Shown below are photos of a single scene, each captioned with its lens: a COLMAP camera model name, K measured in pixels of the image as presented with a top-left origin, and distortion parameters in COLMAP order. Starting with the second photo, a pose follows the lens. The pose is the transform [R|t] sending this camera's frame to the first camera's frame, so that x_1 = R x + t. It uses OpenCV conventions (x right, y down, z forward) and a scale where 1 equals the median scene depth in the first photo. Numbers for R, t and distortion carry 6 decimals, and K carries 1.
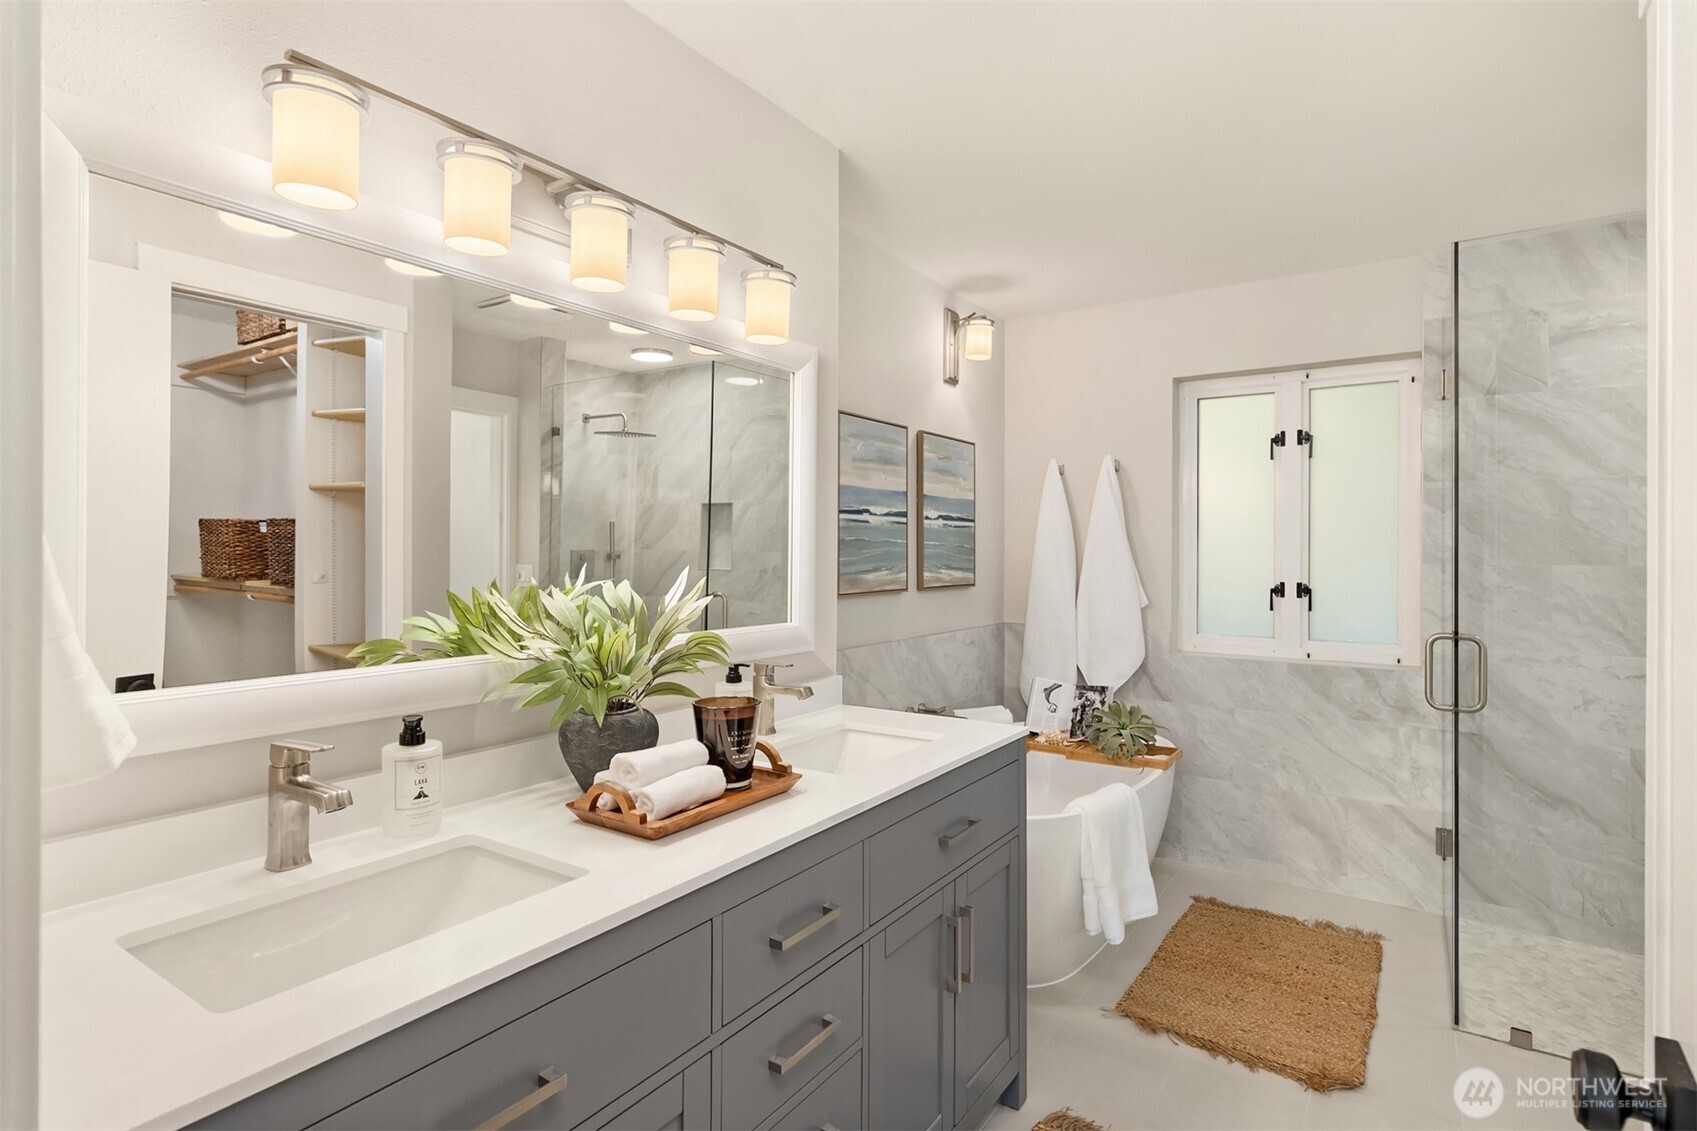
lens RADIAL K [[907.1, 0, 801.2], [0, 907.1, 534.1], [0, 0, 1]] dist [0.000761, 0.003225]
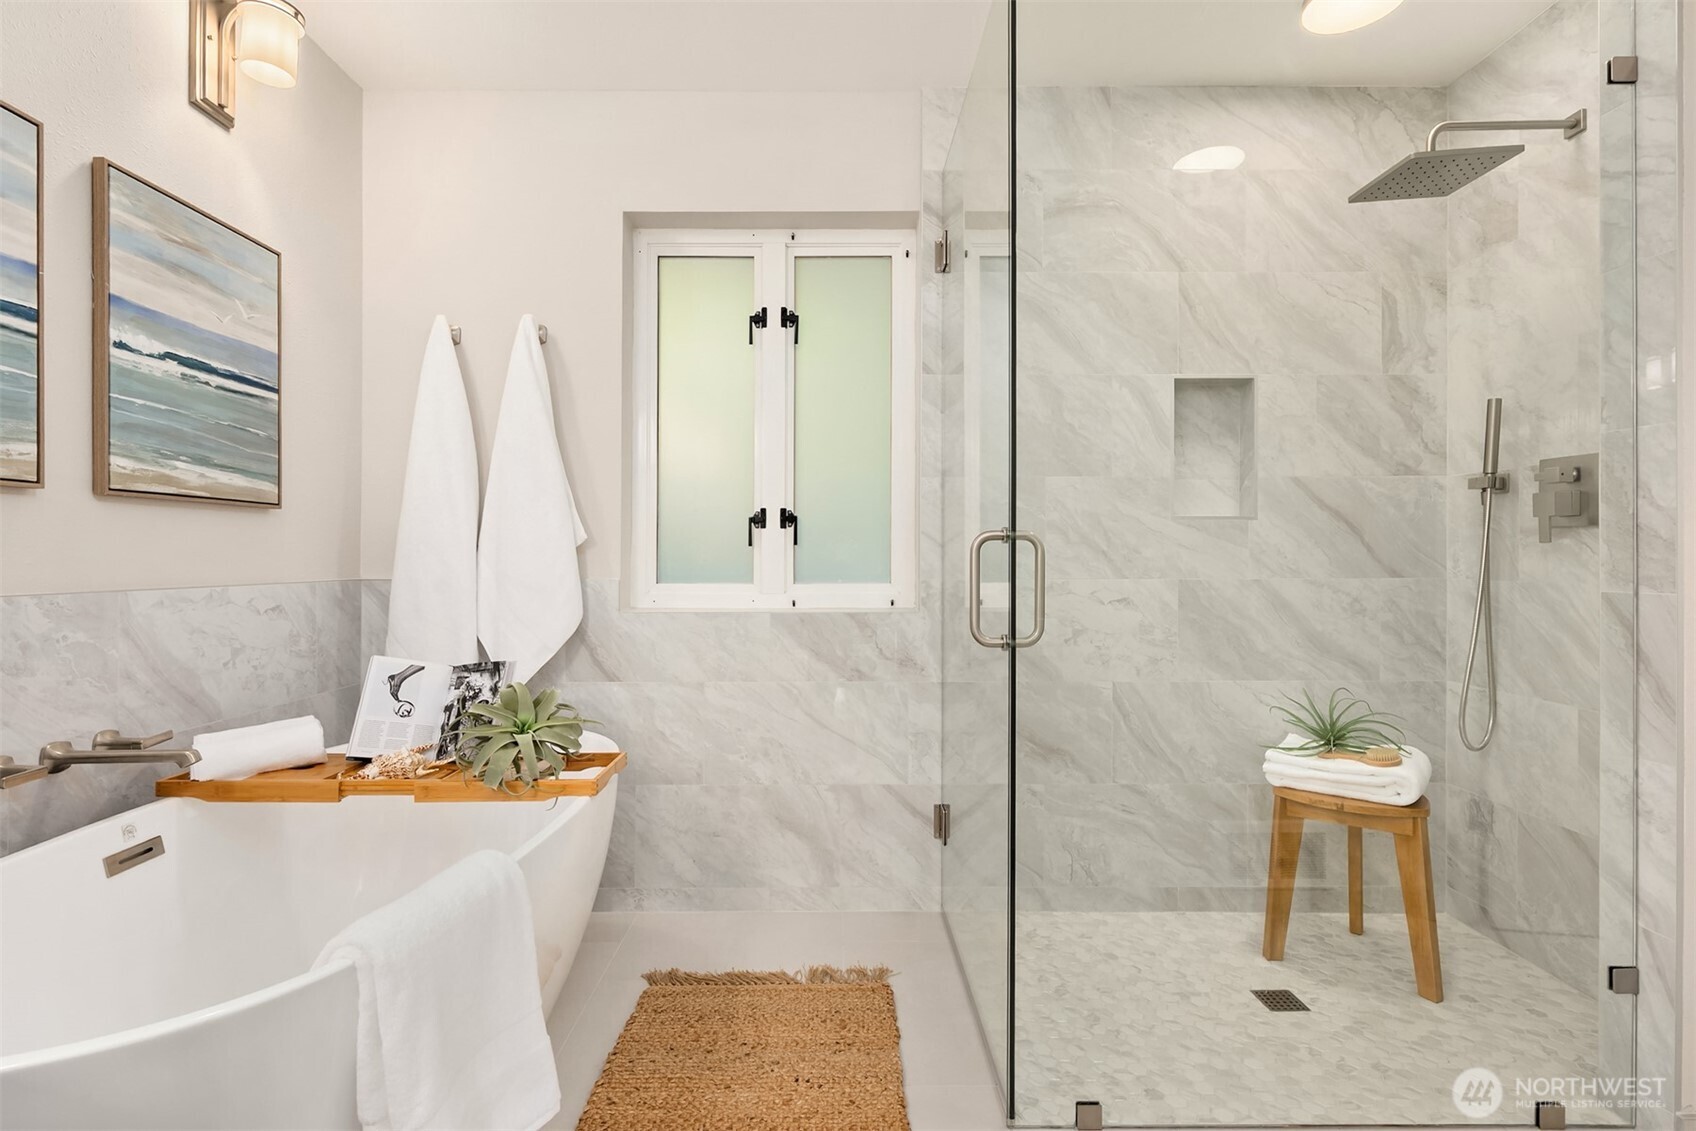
lens RADIAL K [[817.7, 0, 850.4], [0, 817.7, 560.4], [0, 0, 1]] dist [0.001461, -0.000252]
pose [[0.812060, -0.004840, 0.583553, 0.211511], [-0.003017, 0.999917, 0.012492, 0.095434], [-0.583565, -0.011905, 0.811979, 0.445158]]
